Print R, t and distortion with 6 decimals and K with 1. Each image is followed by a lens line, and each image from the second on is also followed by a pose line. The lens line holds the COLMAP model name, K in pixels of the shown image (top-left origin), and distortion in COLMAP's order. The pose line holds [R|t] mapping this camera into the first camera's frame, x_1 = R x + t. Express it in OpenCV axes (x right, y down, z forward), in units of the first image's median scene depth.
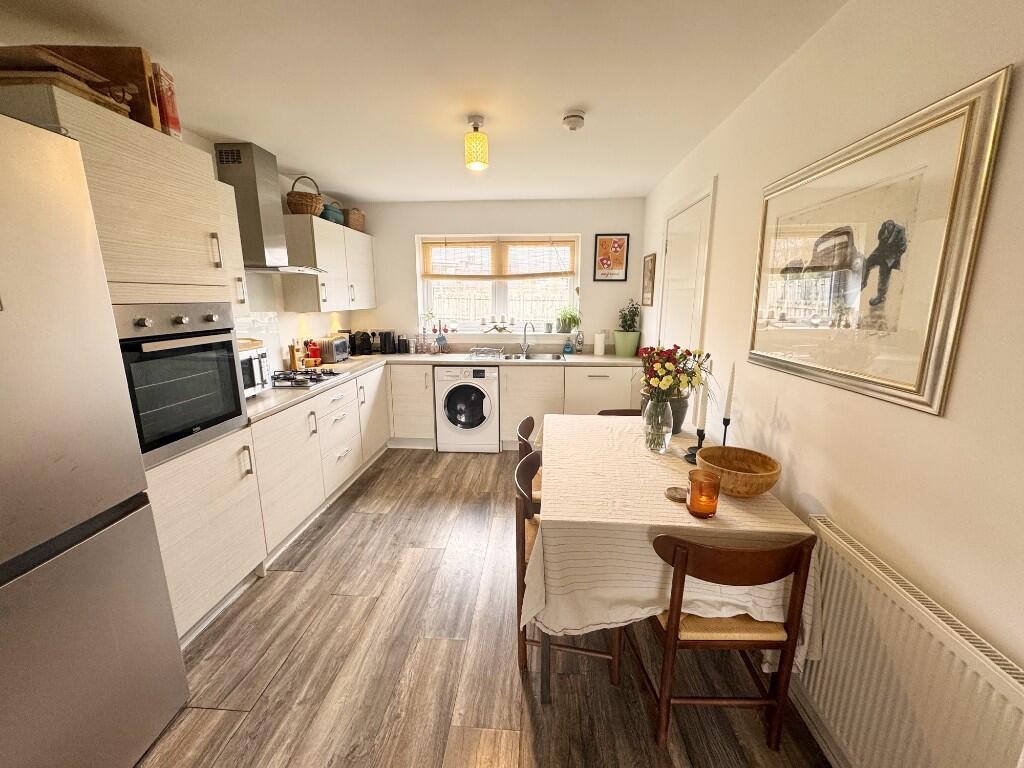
lens RADIAL K [[407.7, 0, 510.8], [0, 407.7, 383.1], [0, 0, 1]] dist [0.001102, 0.000349]
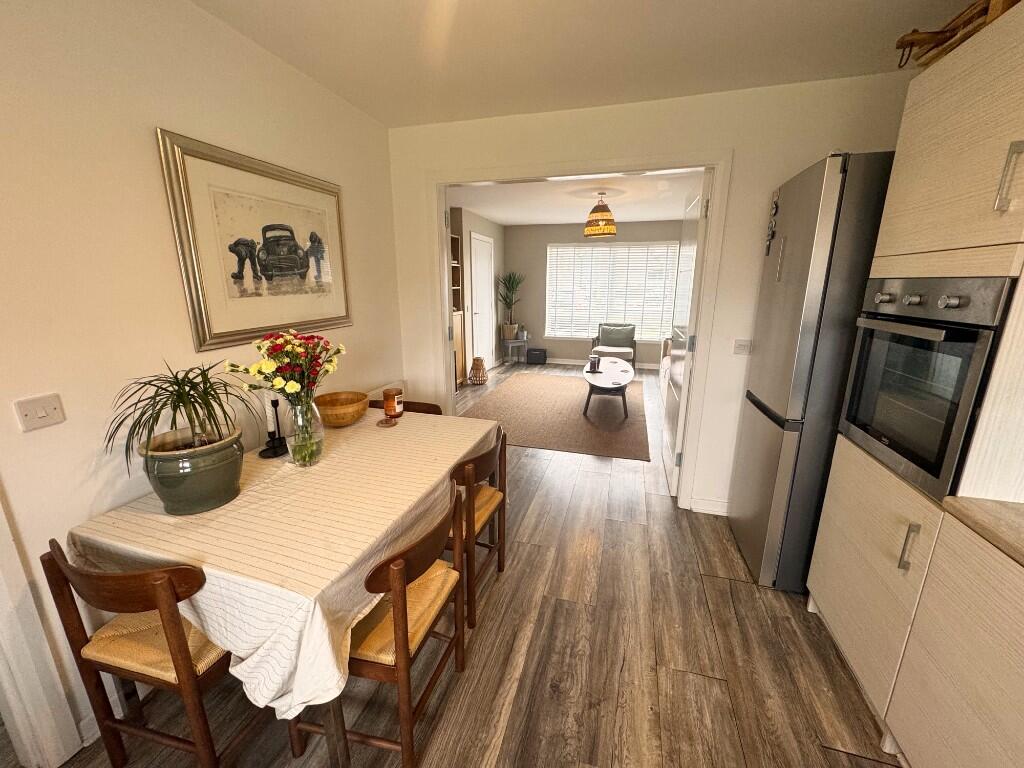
lens RADIAL K [[407.7, 0, 510.8], [0, 407.7, 383.1], [0, 0, 1]] dist [0.001102, 0.000349]
pose [[-0.977582, -0.050582, 0.204387, -0.173003], [0.043094, 0.902099, 0.429372, -0.278489], [-0.206096, 0.428554, -0.879697, 1.407186]]
